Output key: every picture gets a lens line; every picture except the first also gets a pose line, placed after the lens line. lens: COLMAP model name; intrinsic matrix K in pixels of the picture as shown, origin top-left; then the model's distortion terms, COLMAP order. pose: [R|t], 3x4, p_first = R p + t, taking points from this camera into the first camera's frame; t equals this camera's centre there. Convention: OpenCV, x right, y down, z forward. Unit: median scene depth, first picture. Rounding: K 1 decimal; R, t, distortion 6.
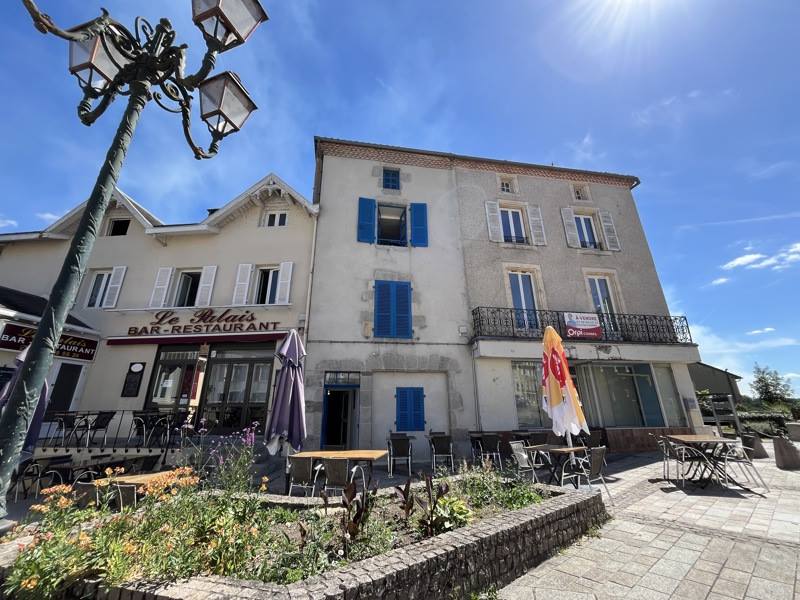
lens RADIAL K [[325.0, 0, 401.2], [0, 325.0, 298.7], [0, 0, 1]] dist [-0.001072, -0.000115]
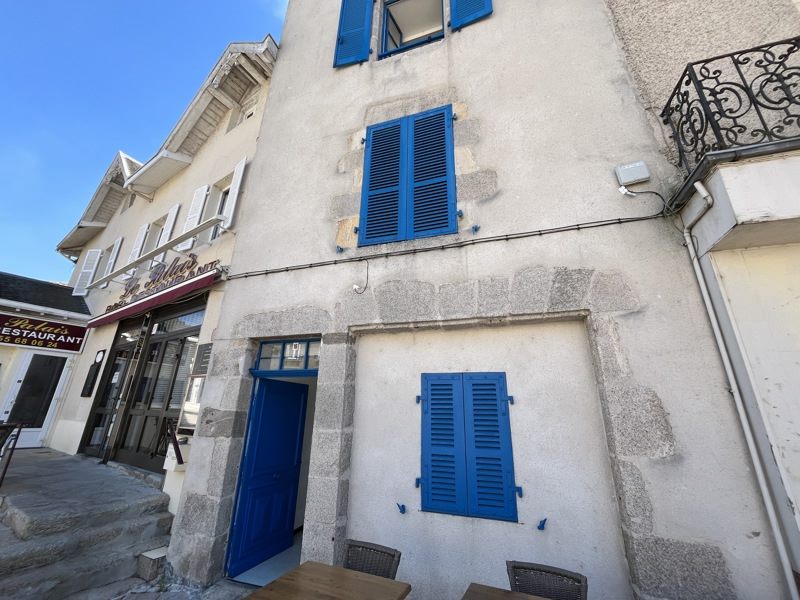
lens RADIAL K [[325.0, 0, 401.2], [0, 325.0, 298.7], [0, 0, 1]] dist [-0.001072, -0.000115]
pose [[0.878425, -0.133507, -0.458851, 0.131180], [0.127516, 0.990852, -0.044182, 0.201051], [0.460552, -0.019700, 0.887414, 0.668767]]
